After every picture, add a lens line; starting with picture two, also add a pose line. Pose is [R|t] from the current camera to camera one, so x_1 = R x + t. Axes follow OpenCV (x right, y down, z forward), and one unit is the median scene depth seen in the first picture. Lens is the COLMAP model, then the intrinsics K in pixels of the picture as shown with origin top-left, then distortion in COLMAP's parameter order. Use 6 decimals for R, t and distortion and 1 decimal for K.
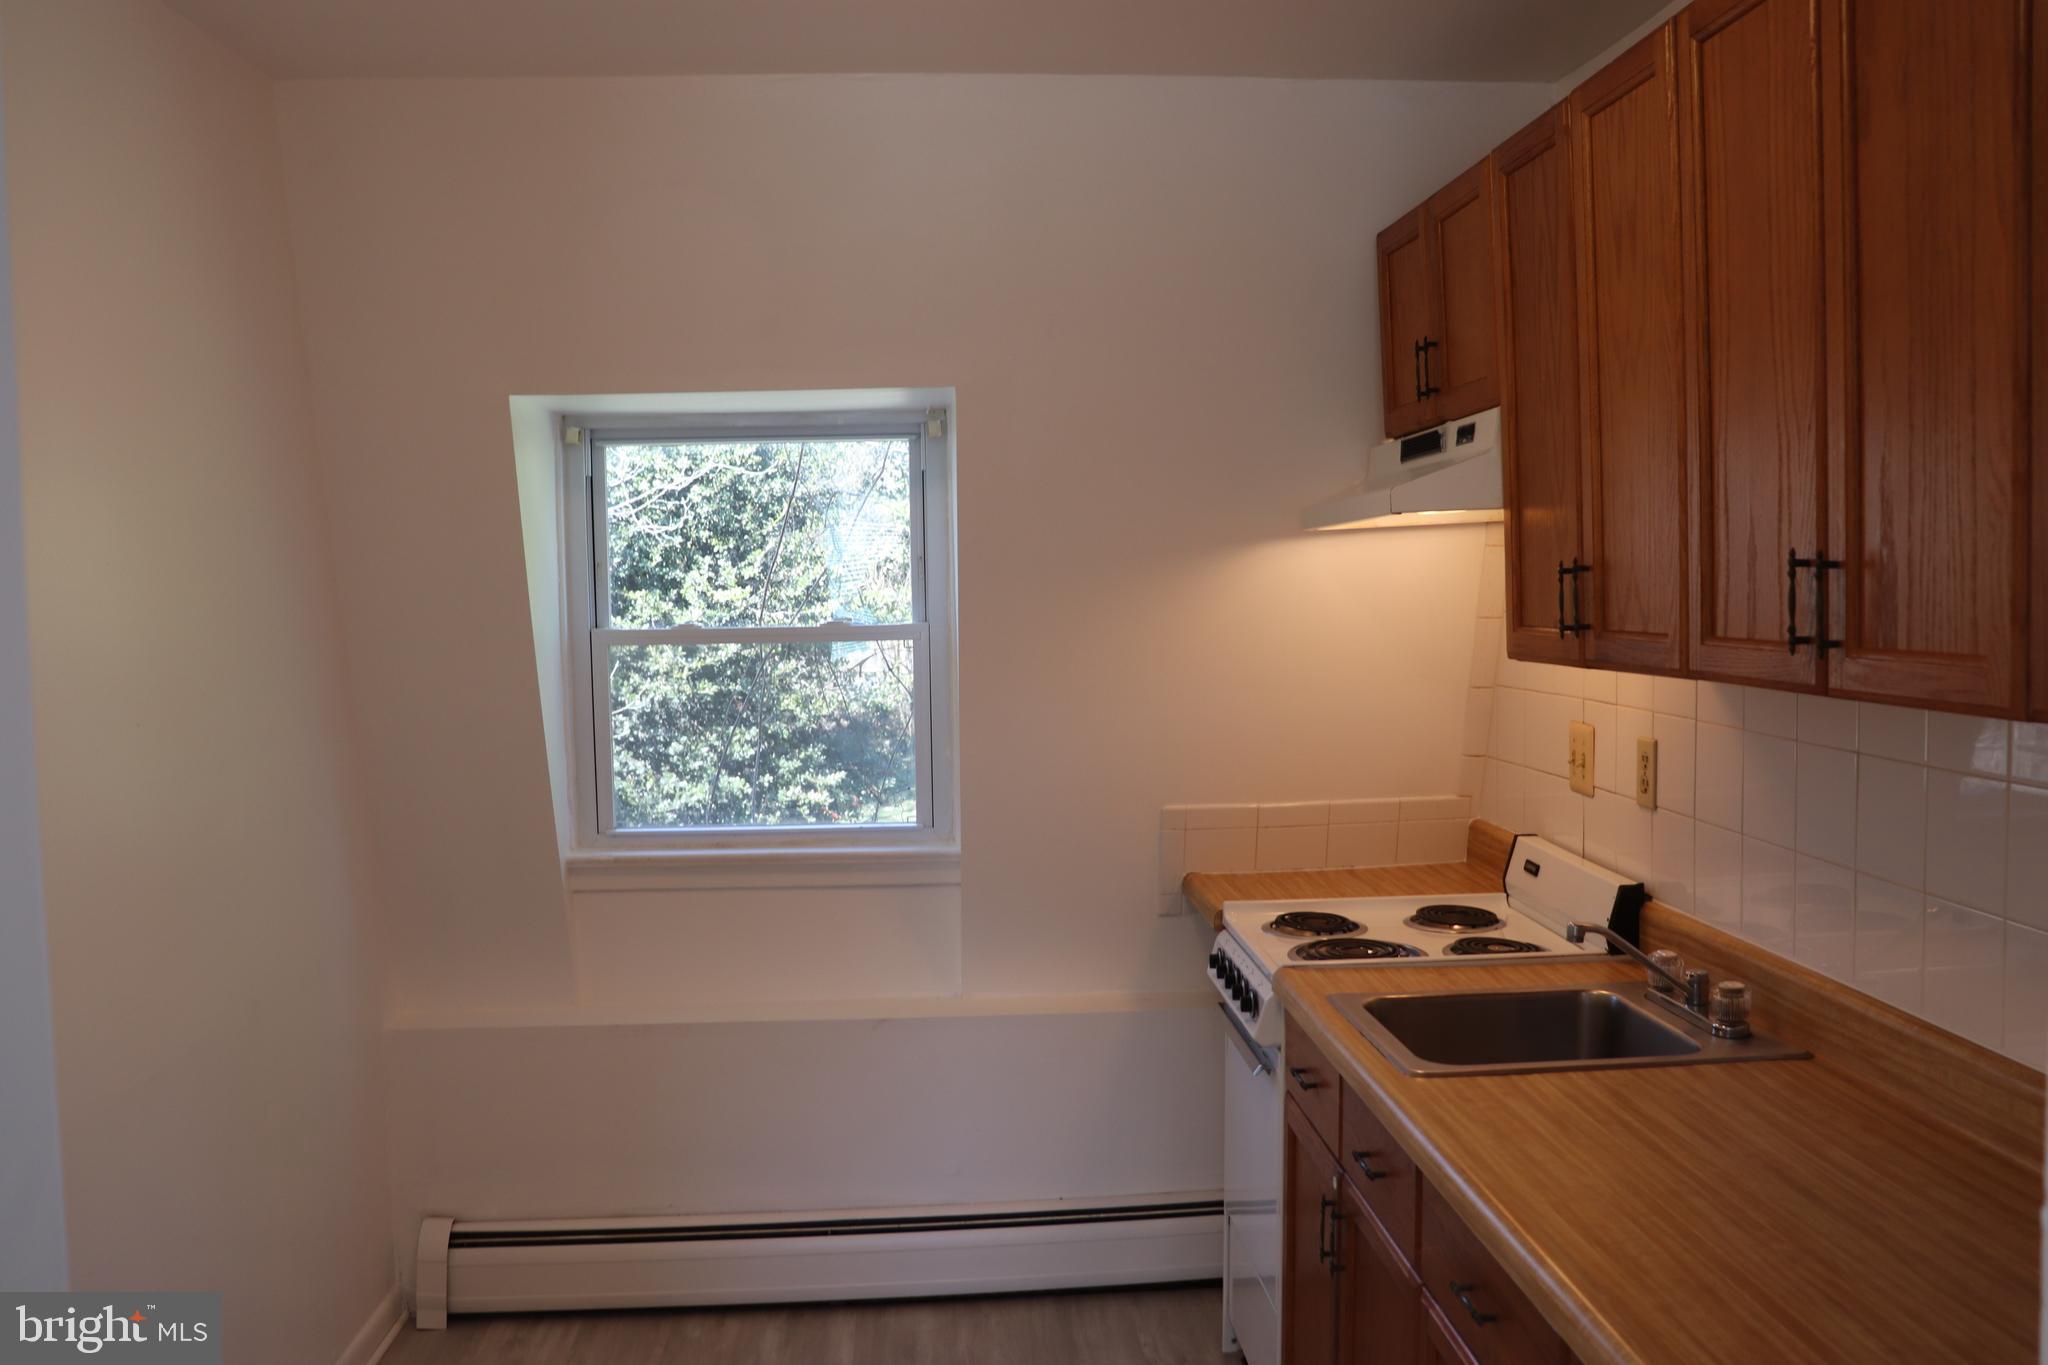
lens RADIAL K [[1701.8, 0, 1027.8], [0, 1701.8, 685.7], [0, 0, 1]] dist [-0.175524, 0.161729]
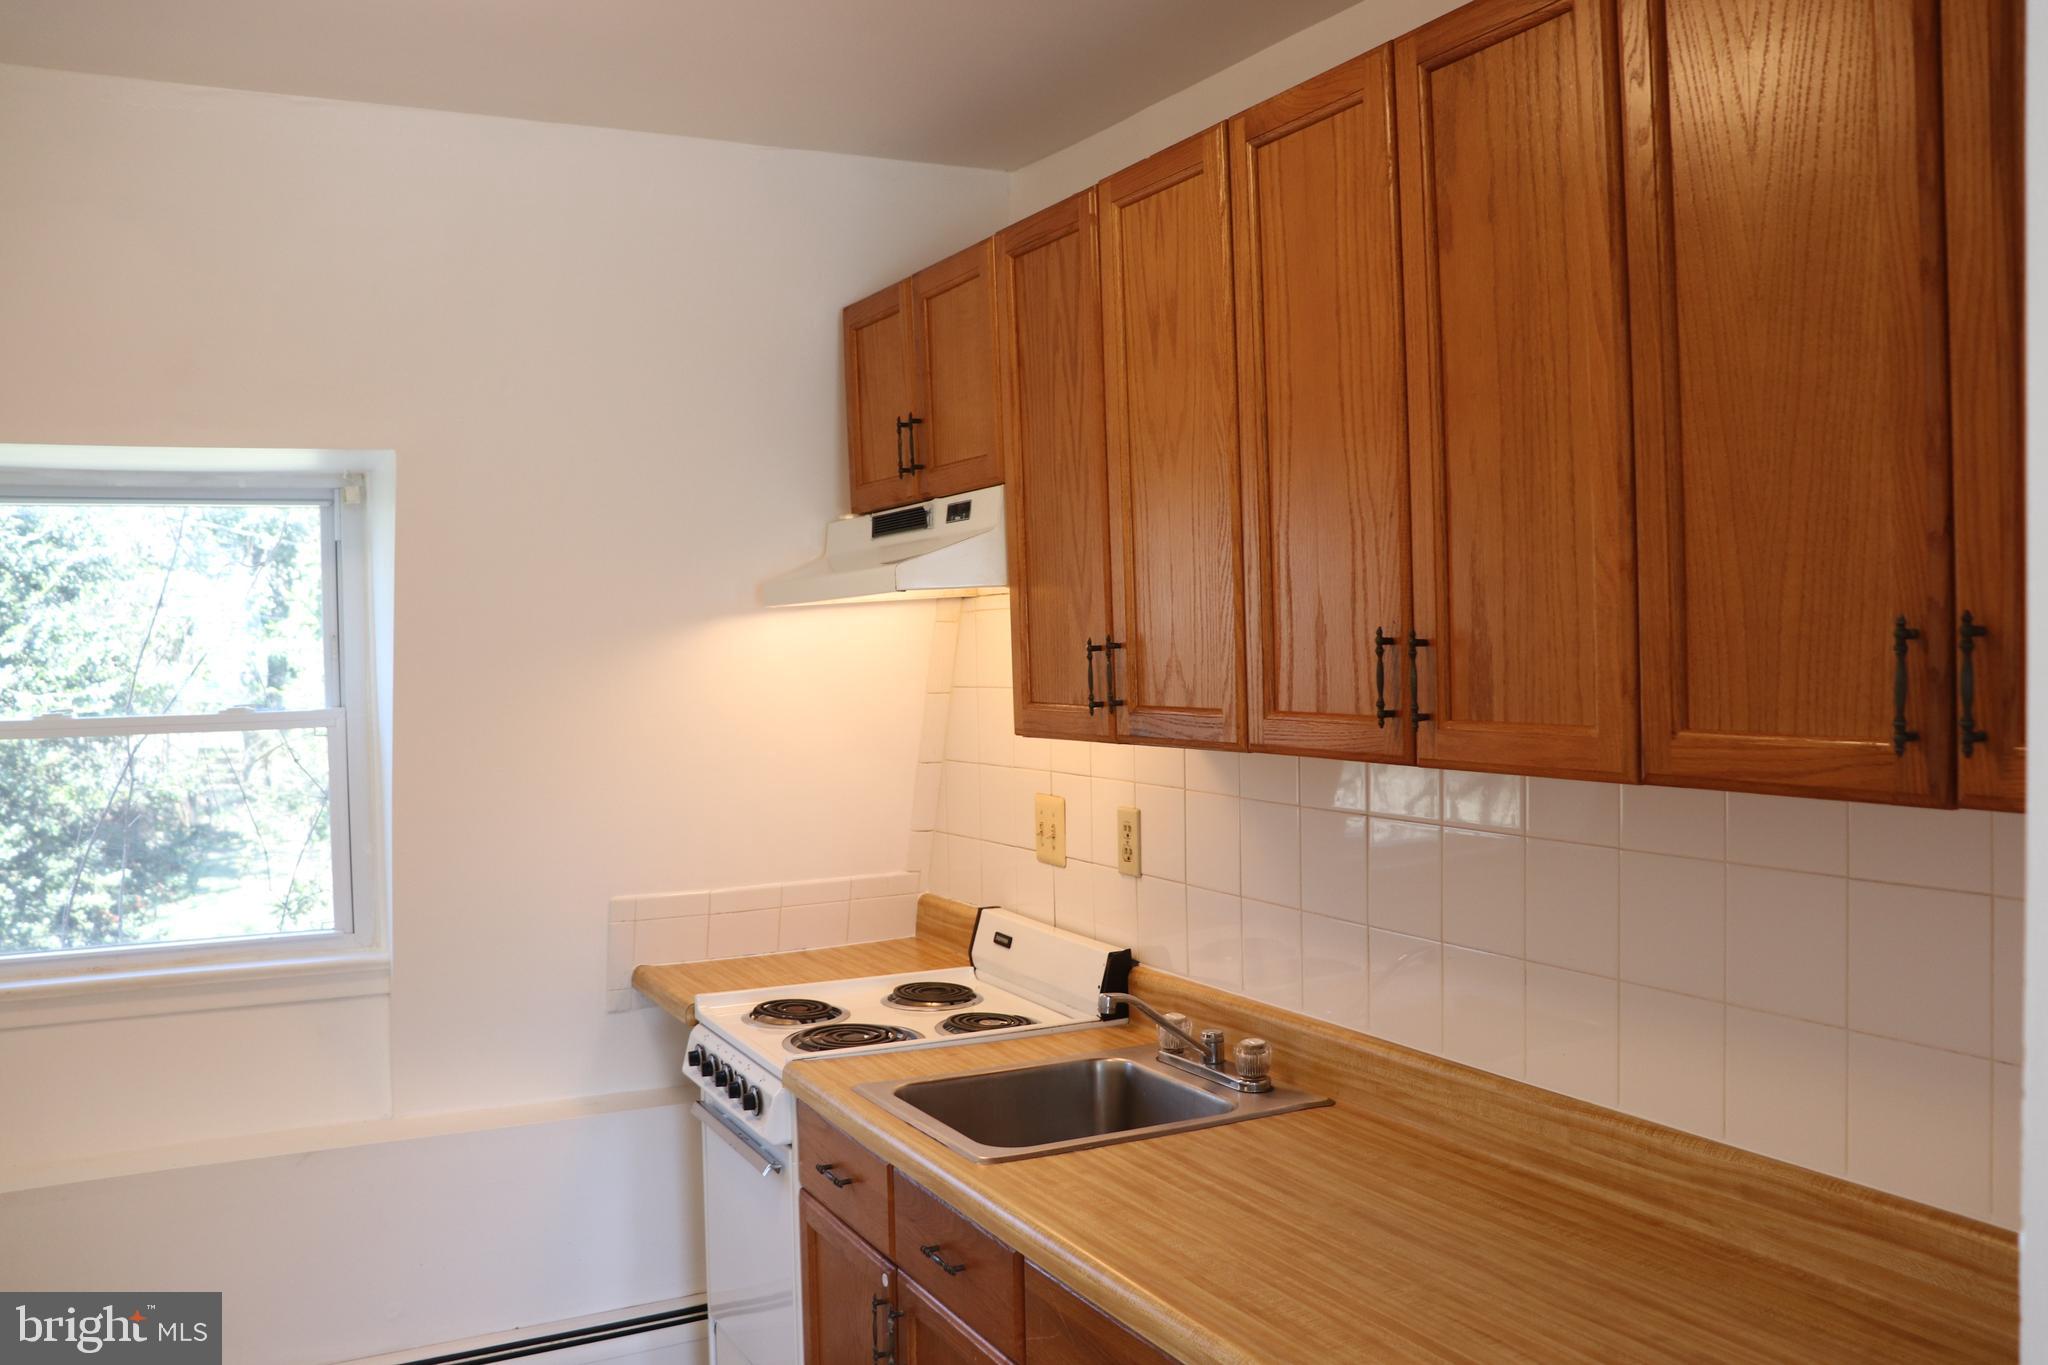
lens RADIAL K [[1701.8, 0, 1027.8], [0, 1701.8, 685.7], [0, 0, 1]] dist [-0.175524, 0.161729]
pose [[0.917061, -0.012710, 0.398544, -0.112666], [0.029804, 0.998881, -0.036724, -0.008052], [-0.397631, 0.045556, 0.916414, 0.061340]]
